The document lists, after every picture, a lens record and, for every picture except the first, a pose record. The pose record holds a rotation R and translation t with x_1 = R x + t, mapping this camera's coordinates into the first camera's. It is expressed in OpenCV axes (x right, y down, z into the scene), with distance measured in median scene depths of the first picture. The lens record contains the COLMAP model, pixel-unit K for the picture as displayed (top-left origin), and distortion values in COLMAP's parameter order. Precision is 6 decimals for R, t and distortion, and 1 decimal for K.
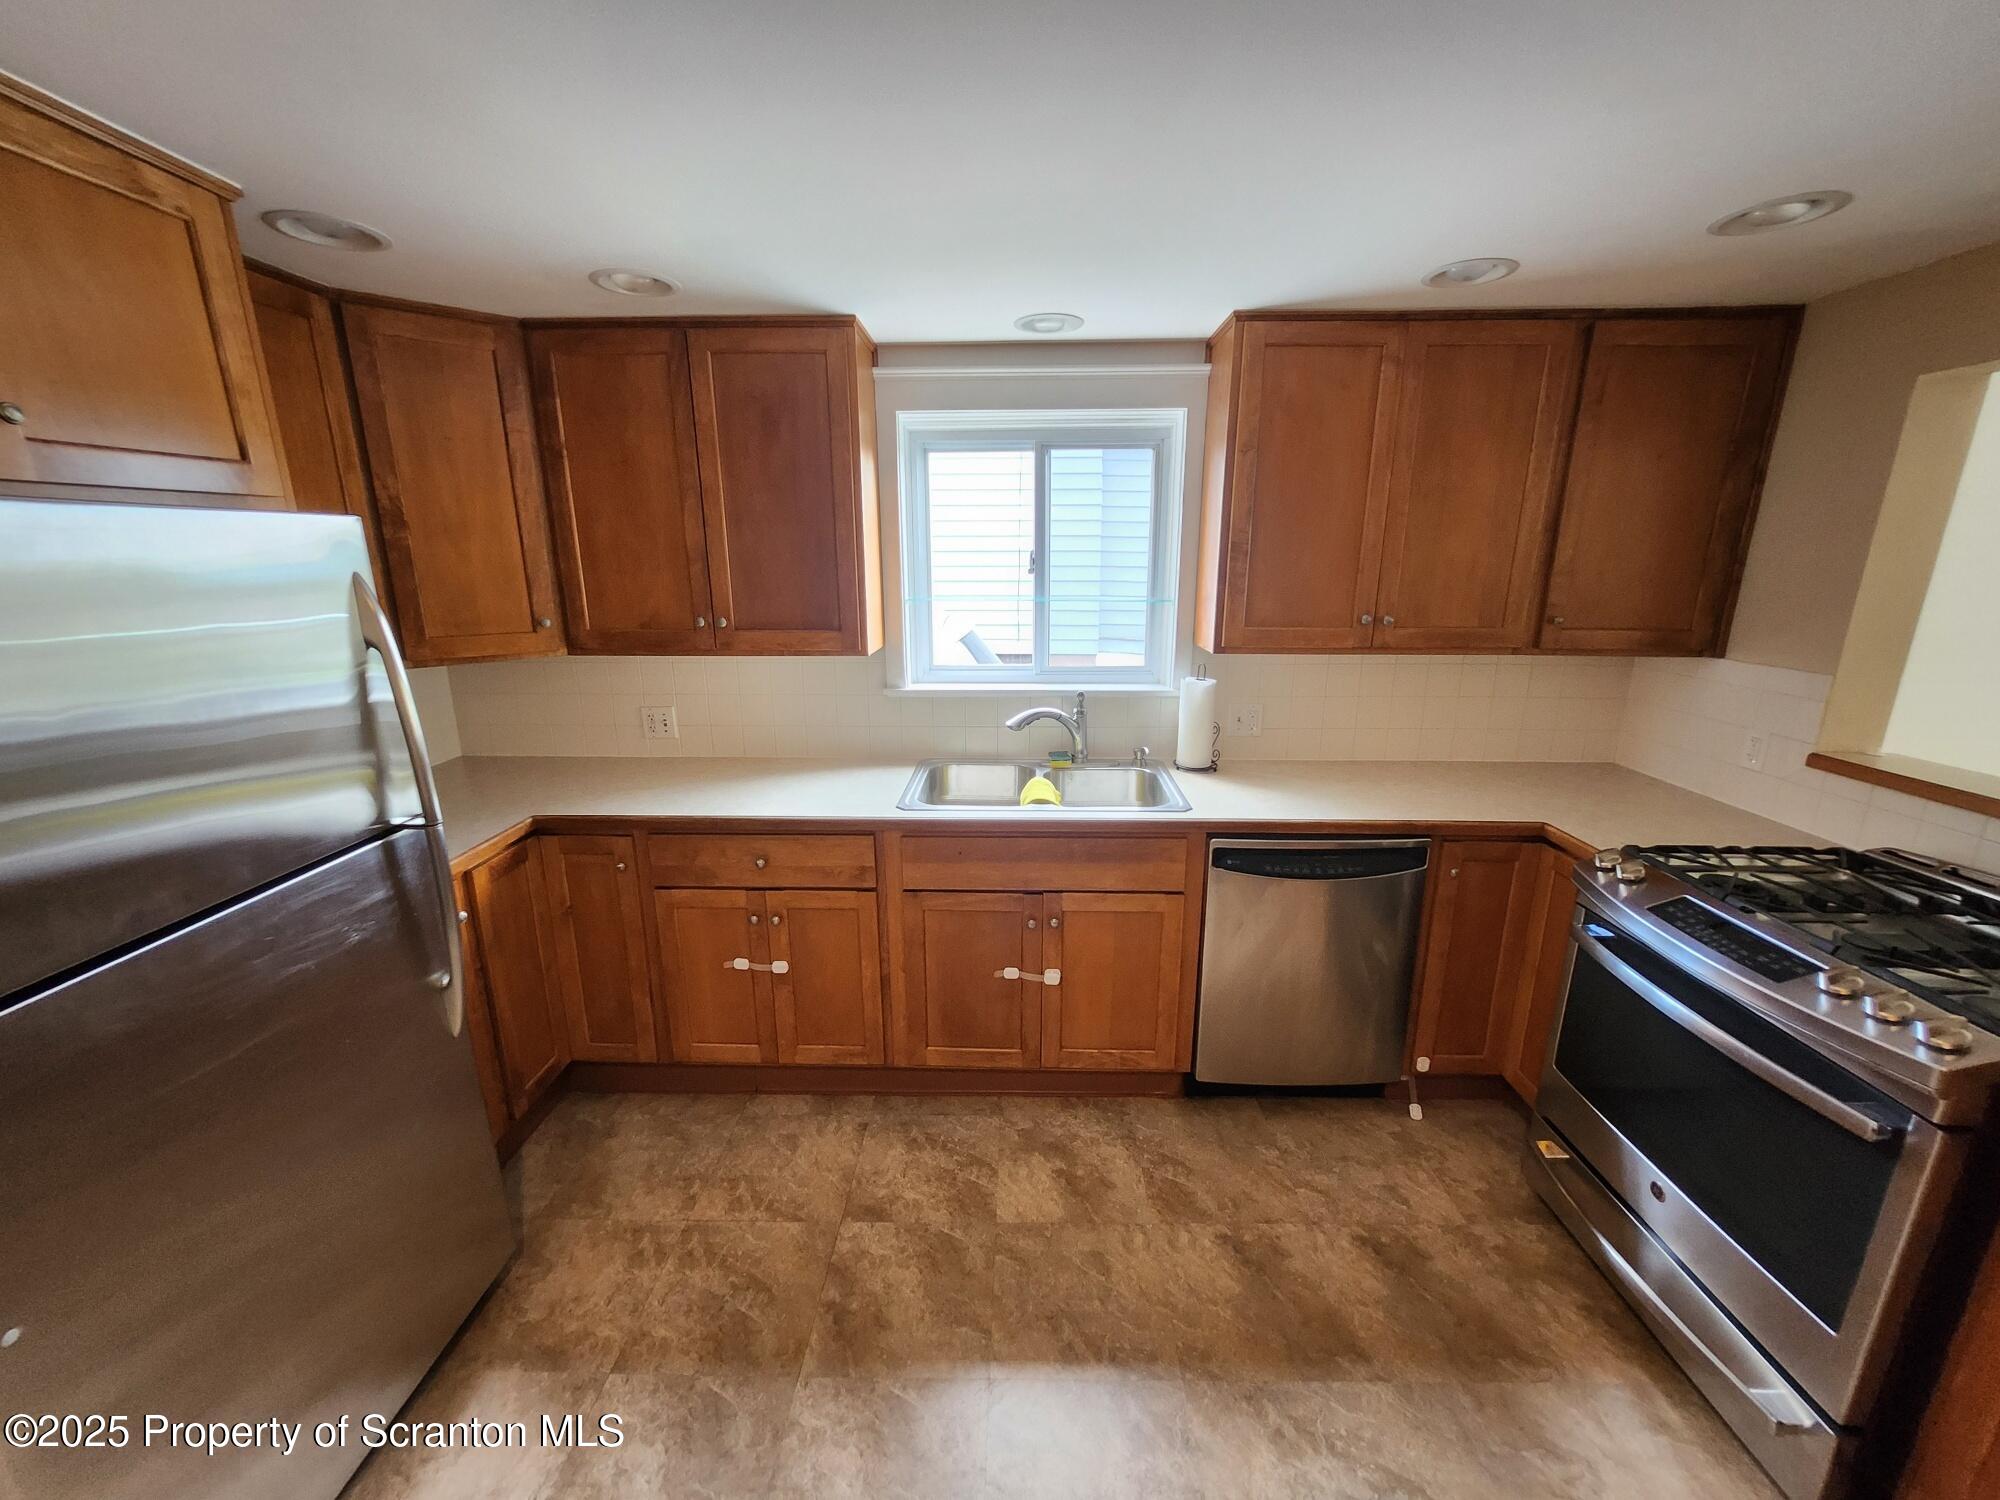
lens RADIAL K [[791.2, 0, 1001.5], [0, 791.2, 753.1], [0, 0, 1]] dist [-0.000223, 0.001866]
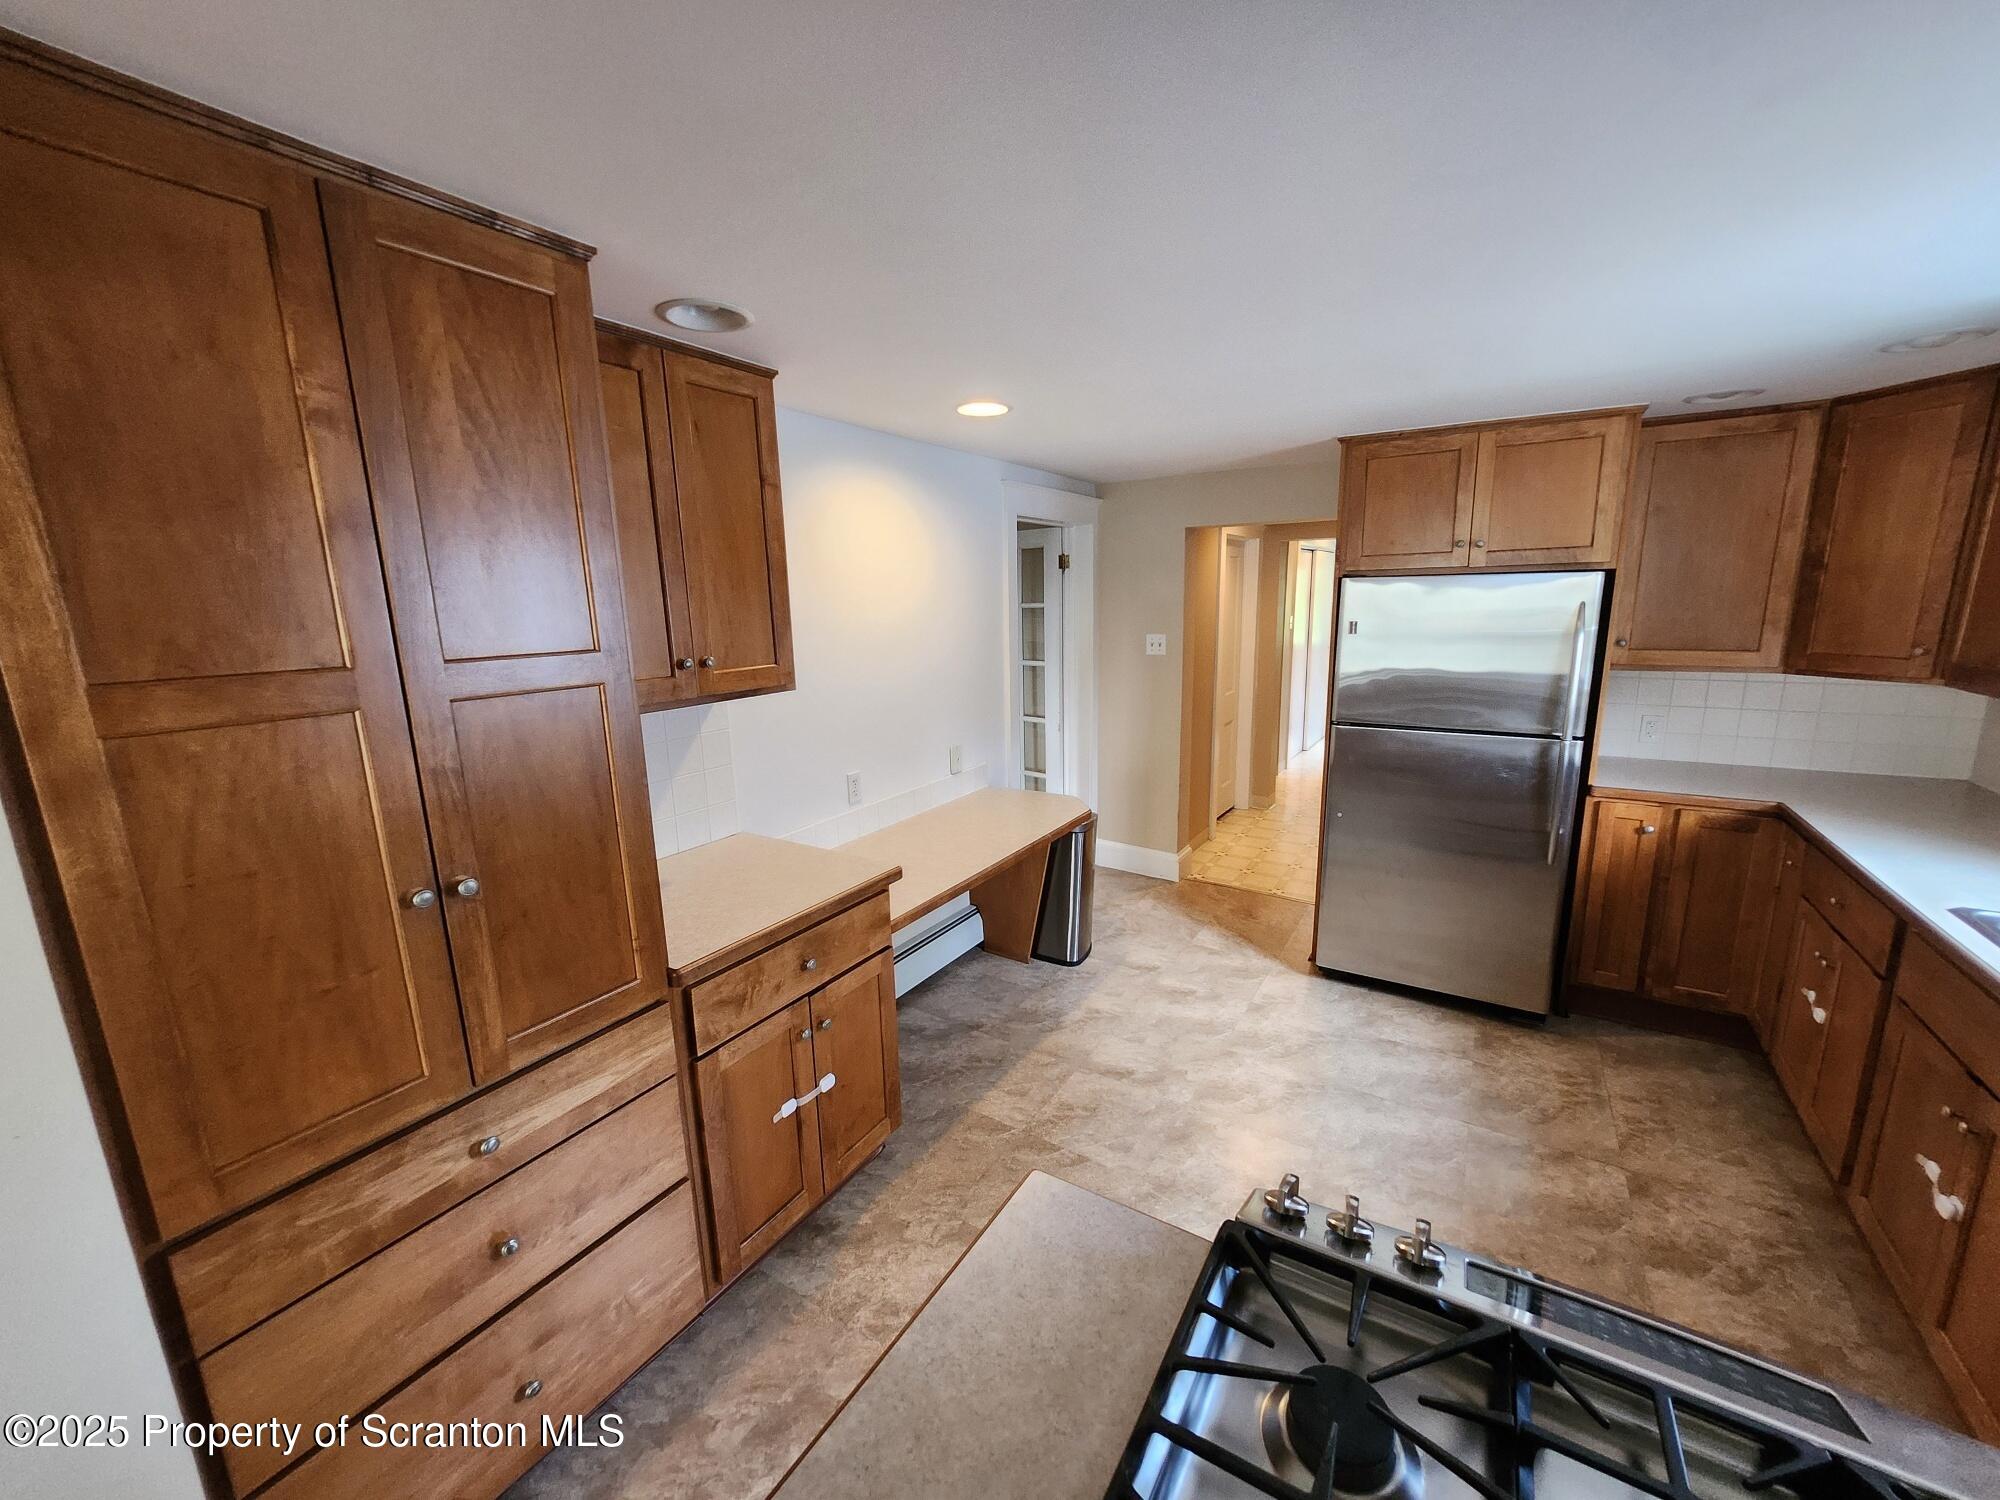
lens RADIAL K [[791.2, 0, 1001.5], [0, 791.2, 753.1], [0, 0, 1]] dist [-0.000223, 0.001866]
pose [[-0.508049, 0.186629, -0.840866, 1.101254], [-0.199868, 0.924053, 0.325852, -0.158424], [0.837818, 0.333611, -0.432163, 0.534245]]
